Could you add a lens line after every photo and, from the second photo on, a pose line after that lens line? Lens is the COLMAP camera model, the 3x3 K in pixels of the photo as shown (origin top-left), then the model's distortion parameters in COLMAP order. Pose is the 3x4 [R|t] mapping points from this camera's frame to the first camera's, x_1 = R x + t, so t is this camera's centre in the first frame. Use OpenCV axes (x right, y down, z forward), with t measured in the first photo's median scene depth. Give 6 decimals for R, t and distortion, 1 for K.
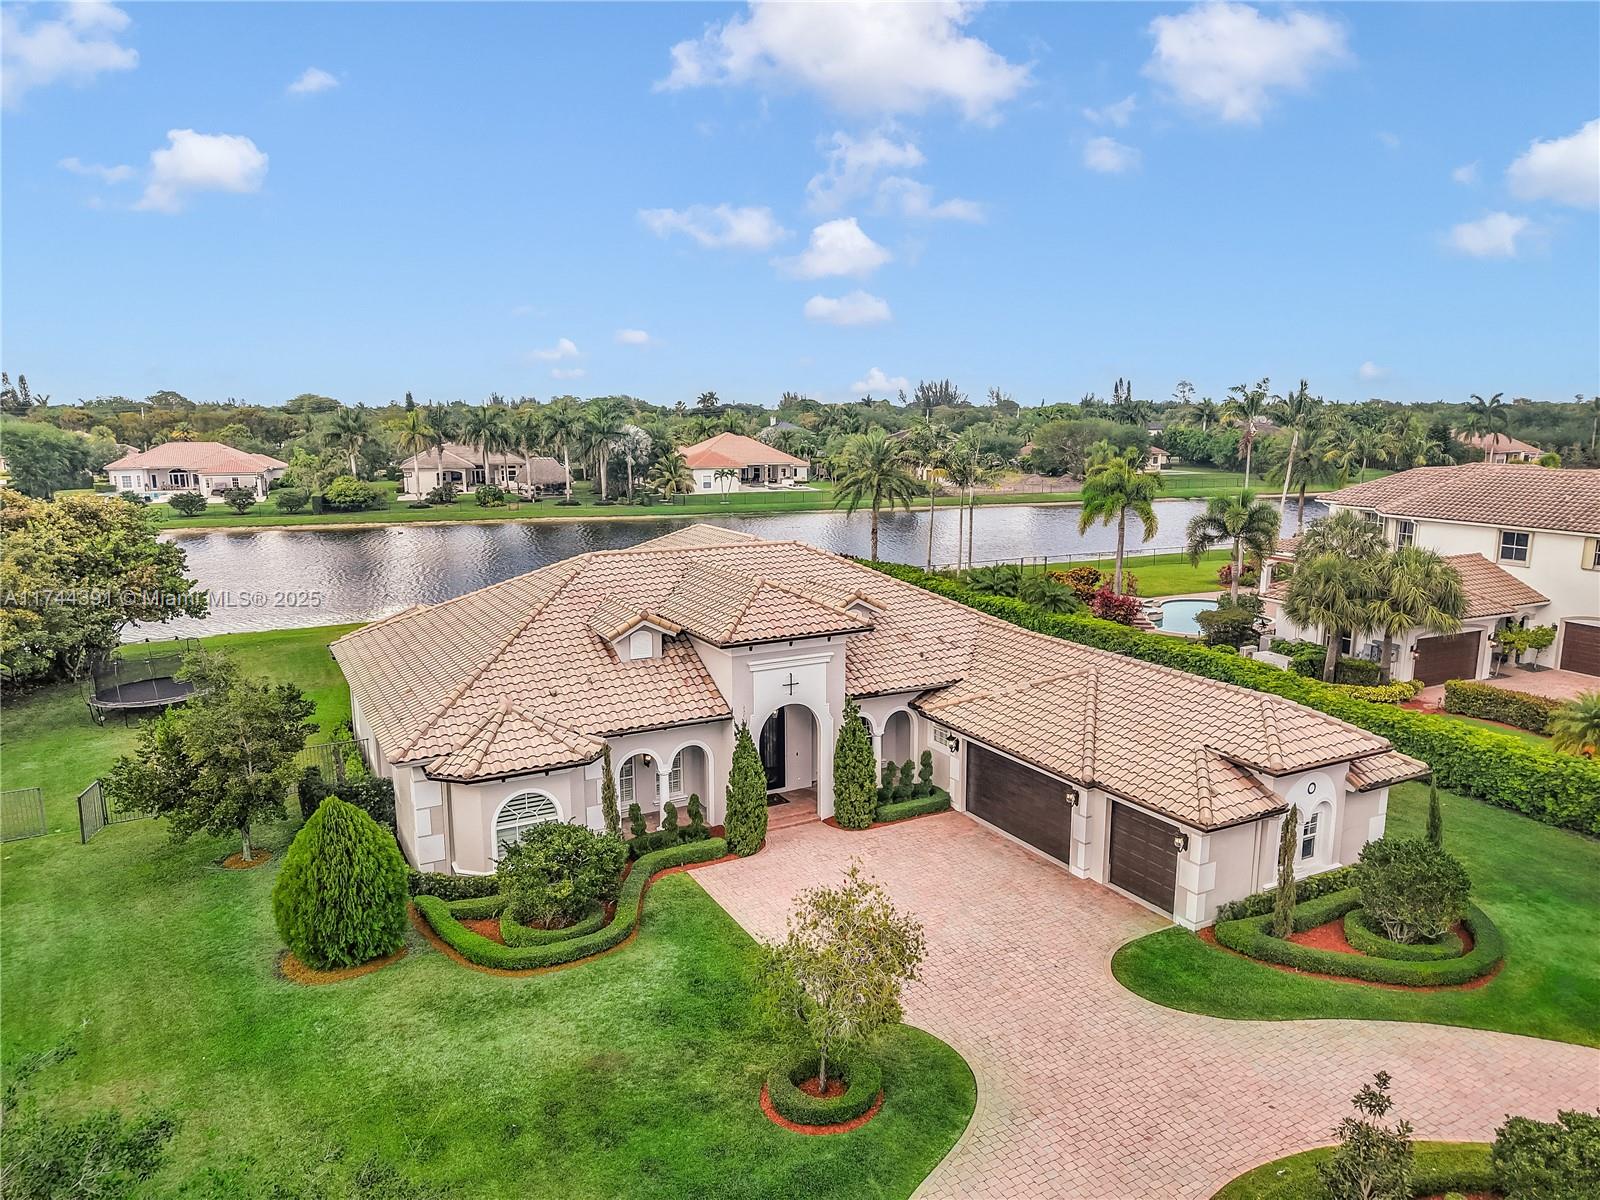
lens RADIAL K [[1067.3, 0, 801.2], [0, 1067.3, 608.3], [0, 0, 1]] dist [0.061876, -0.083982]
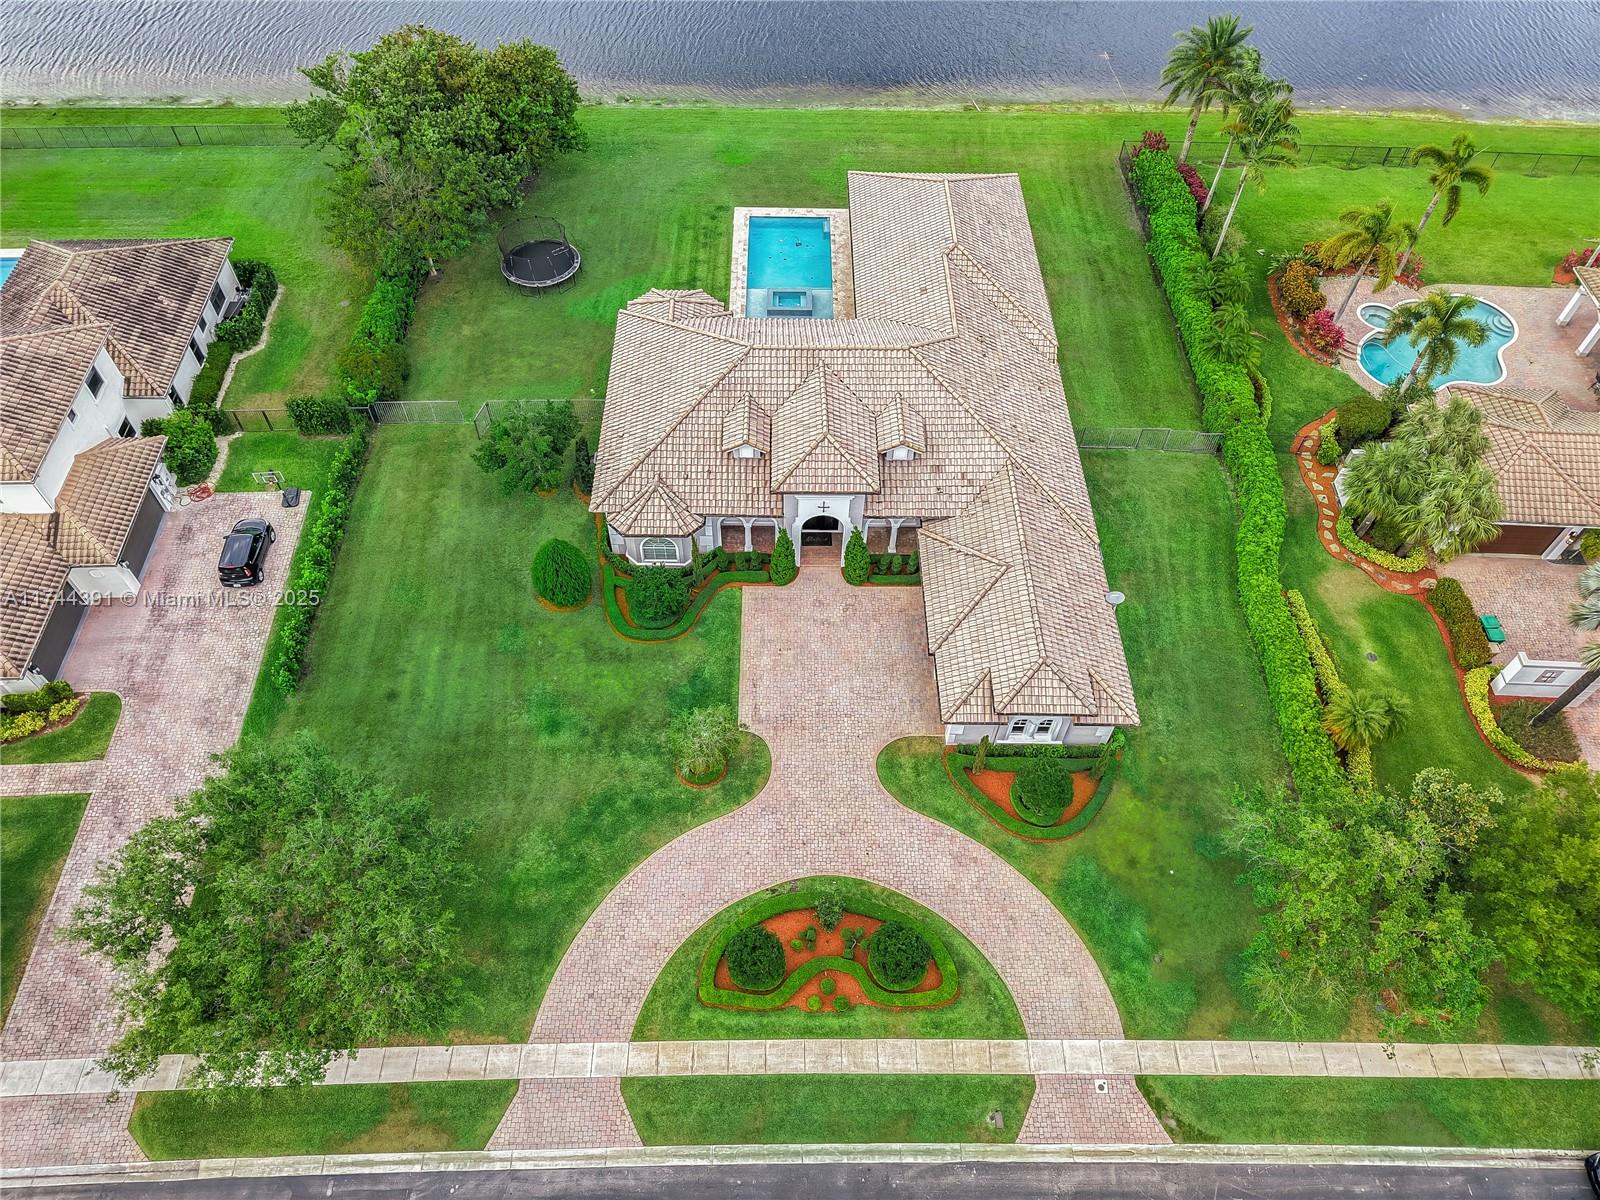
lens RADIAL K [[1100.4, 0, 800.0], [0, 1100.4, 600.0], [0, 0, 1]] dist [0.033107, -0.031168]
pose [[0.880862, 0.386580, -0.273200, 0.467550], [-0.108554, 0.726717, 0.678305, -0.947547], [0.460759, -0.567836, 0.682102, -0.225135]]
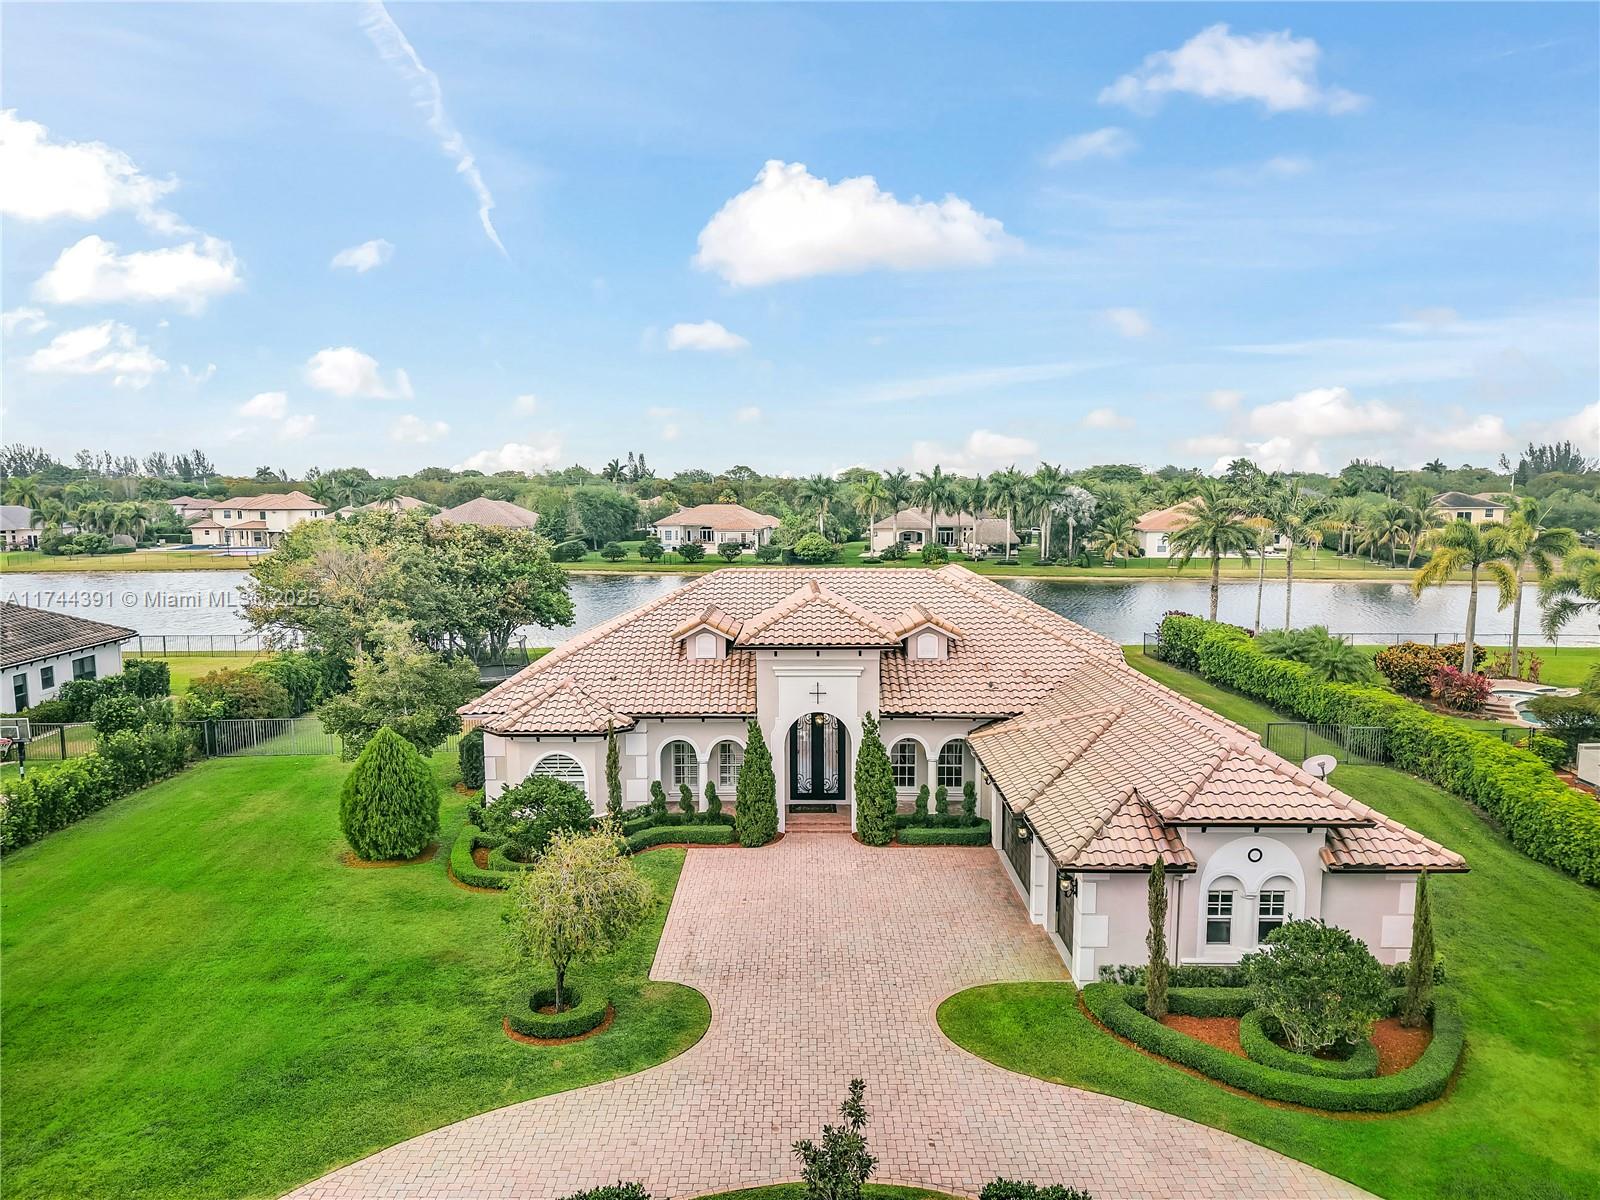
lens RADIAL K [[1073.6, 0, 800.0], [0, 1073.6, 600.0], [0, 0, 1]] dist [0.029769, -0.036567]
pose [[0.876139, 0.049400, -0.479520, 0.476939], [-0.085175, 0.994949, -0.053125, 0.037677], [0.474474, 0.087388, 0.875921, 0.063386]]
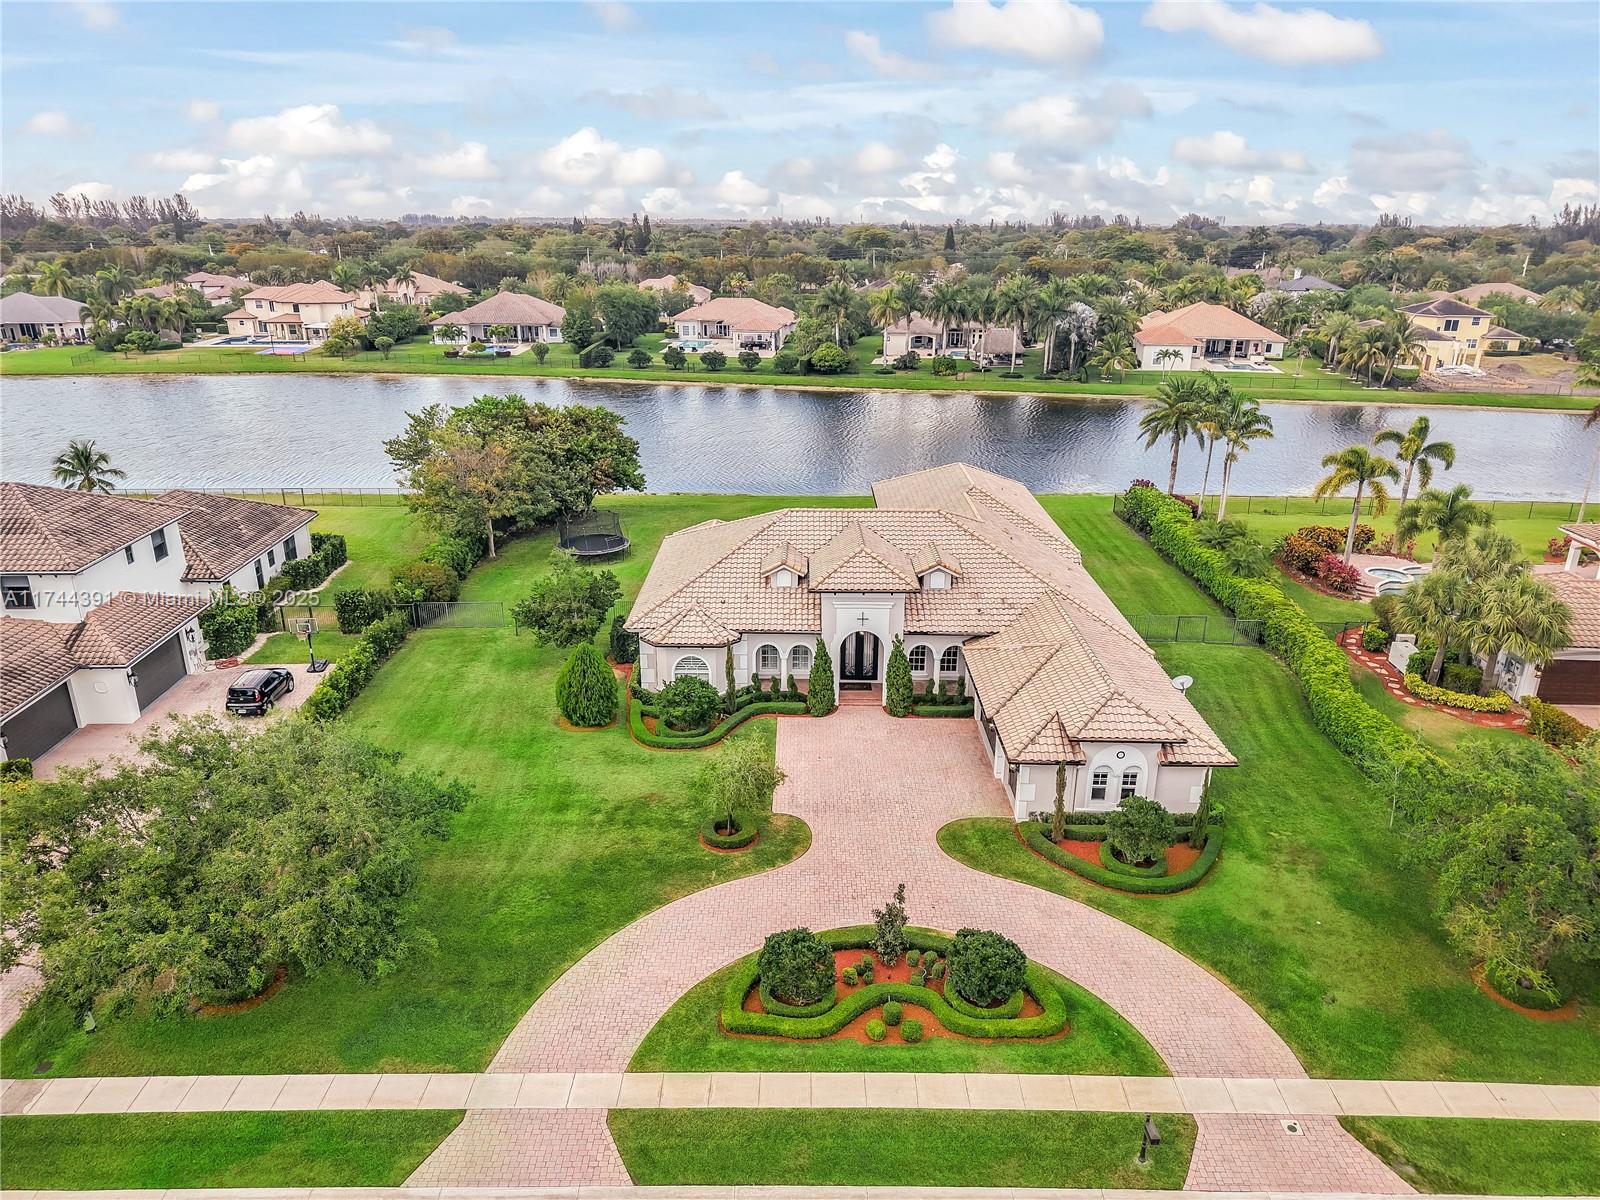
lens RADIAL K [[1079.0, 0, 798.9], [0, 1079.0, 608.1], [0, 0, 1]] dist [0.034521, -0.034551]
pose [[0.875008, 0.170149, -0.453223, 0.624123], [-0.095557, 0.978485, 0.182857, -0.224889], [0.474584, -0.116693, 0.872440, -0.422492]]
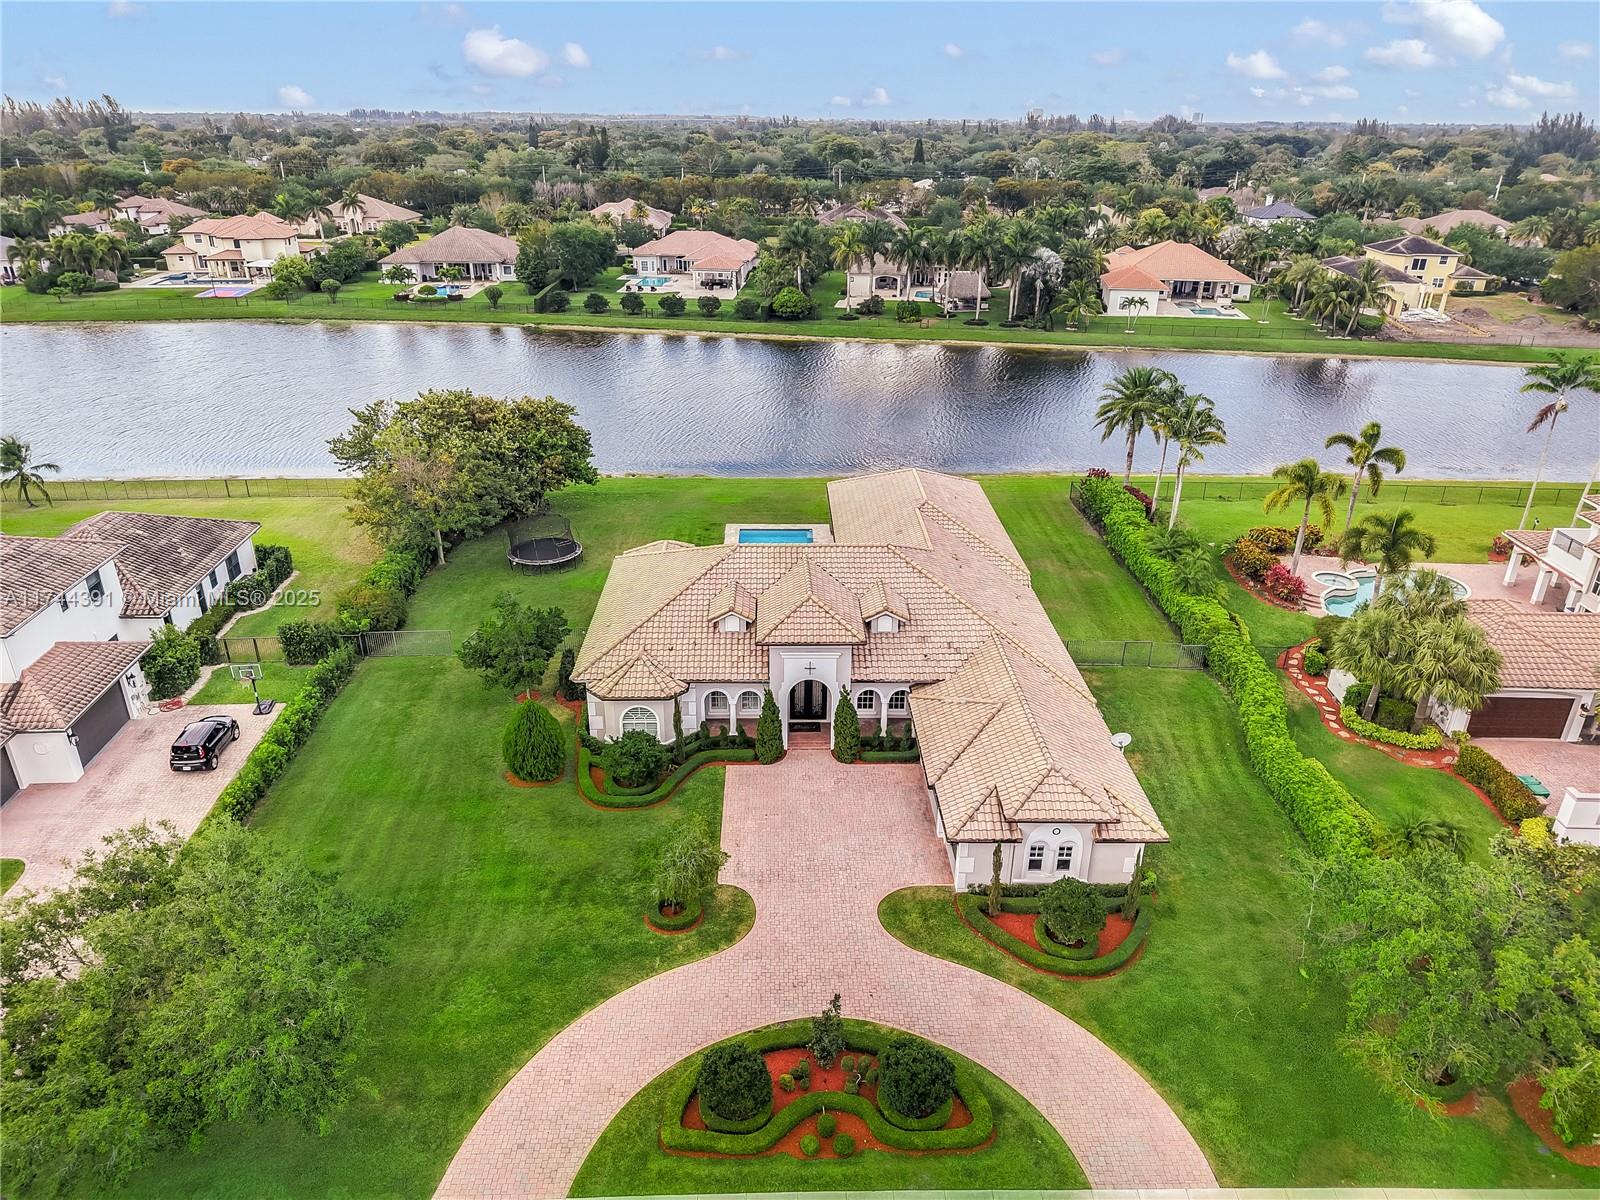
lens RADIAL K [[1079.0, 0, 798.9], [0, 1079.0, 608.1], [0, 0, 1]] dist [0.034521, -0.034551]
pose [[0.887924, 0.200563, -0.413964, 0.617469], [-0.094417, 0.960243, 0.262714, -0.431237], [0.450196, -0.194185, 0.871559, -0.374203]]
